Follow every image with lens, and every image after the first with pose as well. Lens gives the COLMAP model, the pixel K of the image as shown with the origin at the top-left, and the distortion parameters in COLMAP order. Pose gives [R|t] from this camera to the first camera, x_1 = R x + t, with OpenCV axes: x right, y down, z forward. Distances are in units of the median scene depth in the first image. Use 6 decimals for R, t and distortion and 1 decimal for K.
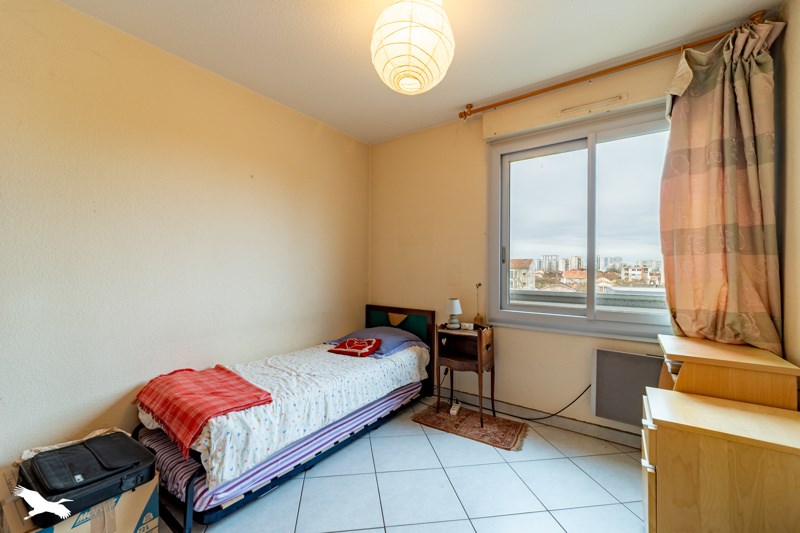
lens RADIAL K [[317.9, 0, 400.0], [0, 317.9, 266.5], [0, 0, 1]] dist [0.000058, -0.000003]
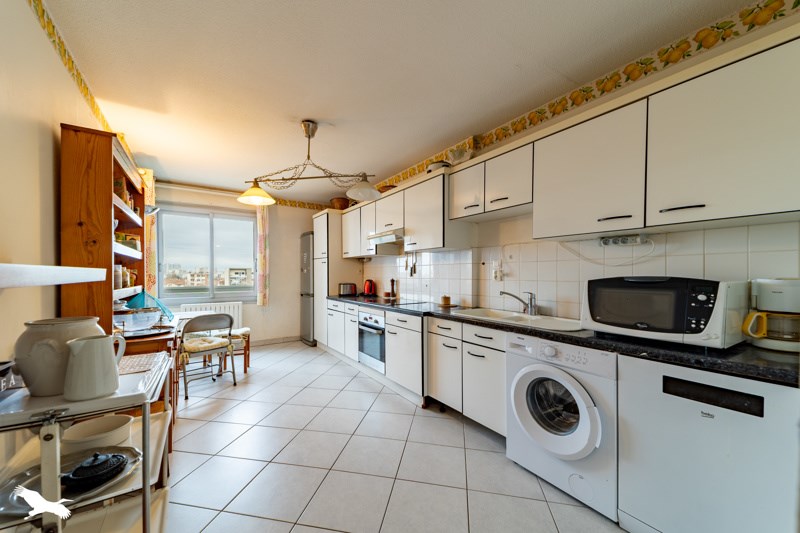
lens RADIAL K [[317.9, 0, 400.0], [0, 317.9, 266.5], [0, 0, 1]] dist [0.000058, -0.000003]
pose [[0.350359, 0.013133, 0.936523, -0.086002], [0.005807, 0.999852, -0.016194, -0.000624], [-0.936598, 0.011112, 0.350231, -0.084843]]
